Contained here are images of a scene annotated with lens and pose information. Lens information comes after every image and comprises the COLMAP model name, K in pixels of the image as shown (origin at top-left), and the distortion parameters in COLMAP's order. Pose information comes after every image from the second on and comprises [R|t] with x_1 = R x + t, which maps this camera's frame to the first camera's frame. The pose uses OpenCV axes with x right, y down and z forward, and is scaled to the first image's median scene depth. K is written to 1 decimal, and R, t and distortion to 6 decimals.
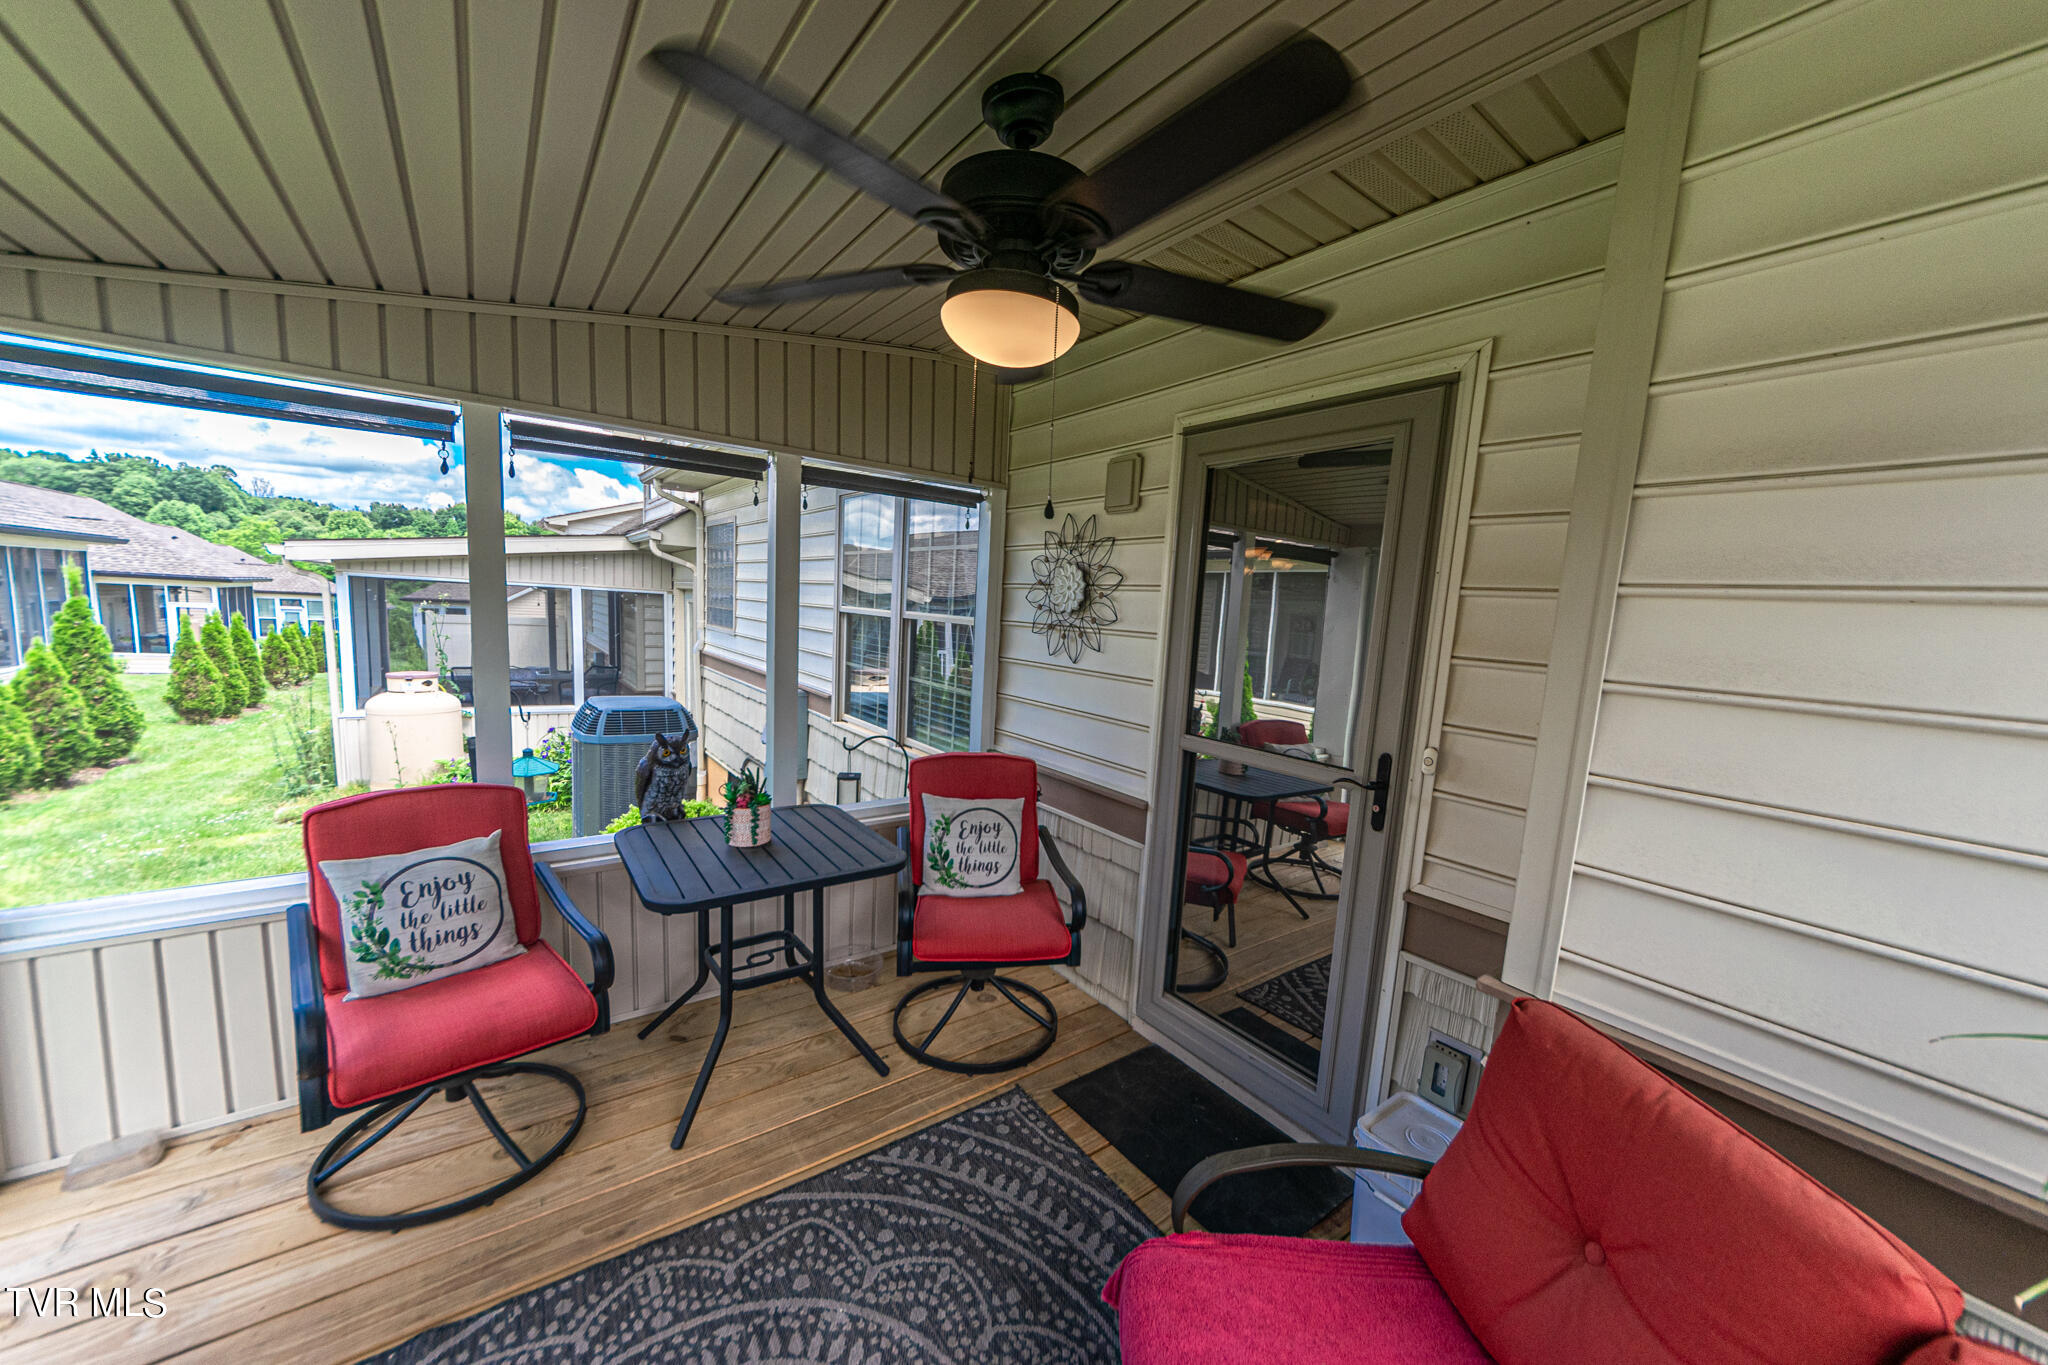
lens RADIAL K [[733.9, 0, 1025.8], [0, 733.9, 698.8], [0, 0, 1]] dist [-0.004154, -0.000460]
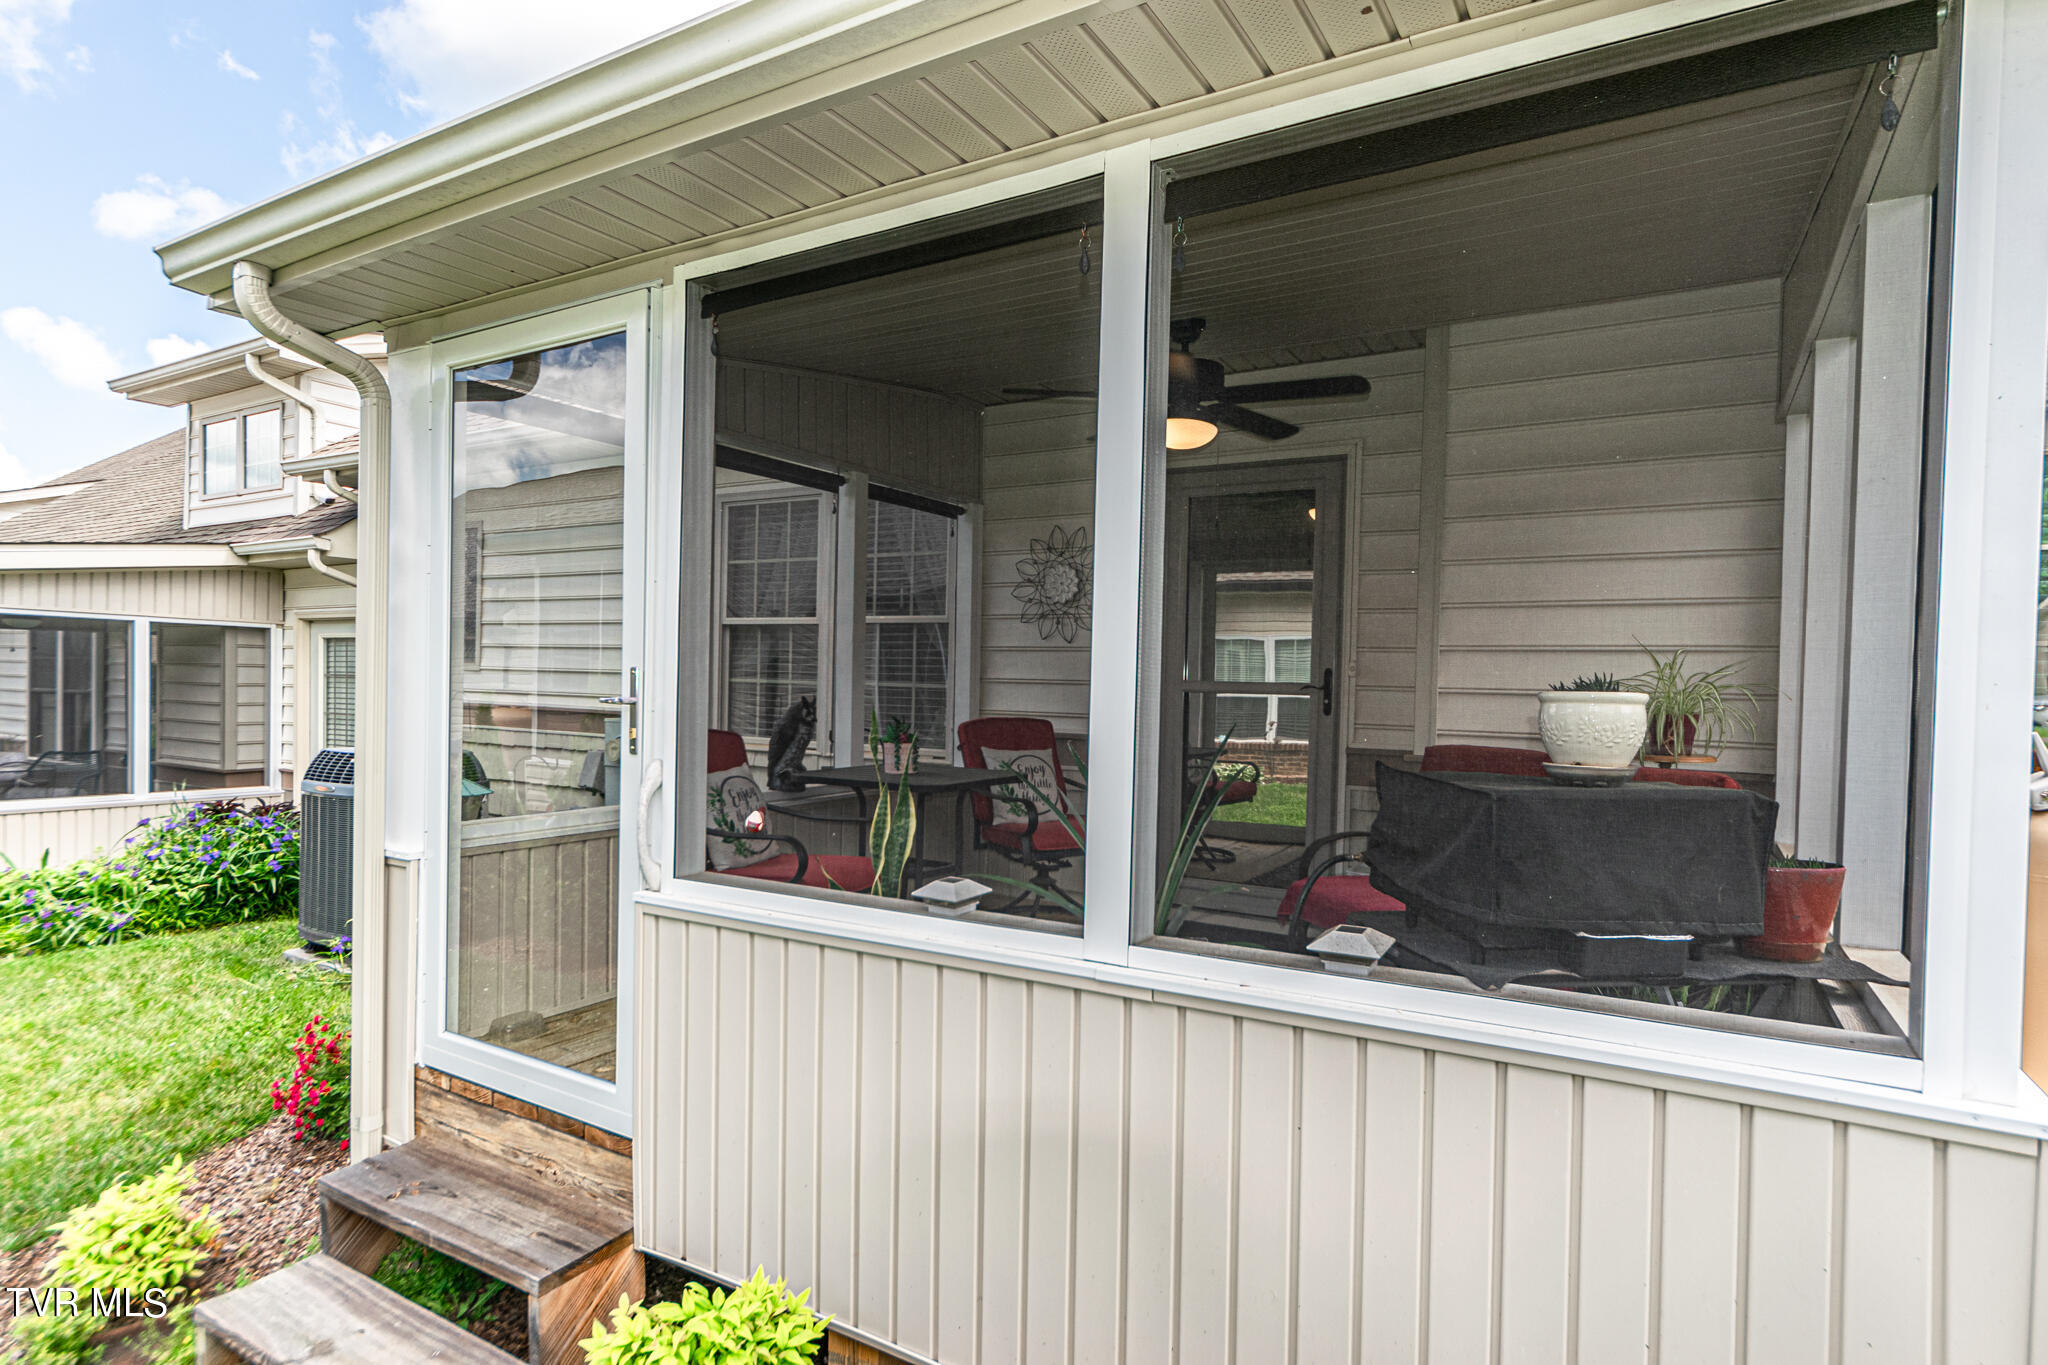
lens RADIAL K [[1096.0, 0, 1026.6], [0, 1096.0, 686.0], [0, 0, 1]] dist [-0.000879, -0.000169]
pose [[0.922684, -0.038423, 0.383637, -0.703257], [0.077690, 0.993141, -0.087384, 0.177062], [-0.377648, 0.110432, 0.919341, -0.663262]]
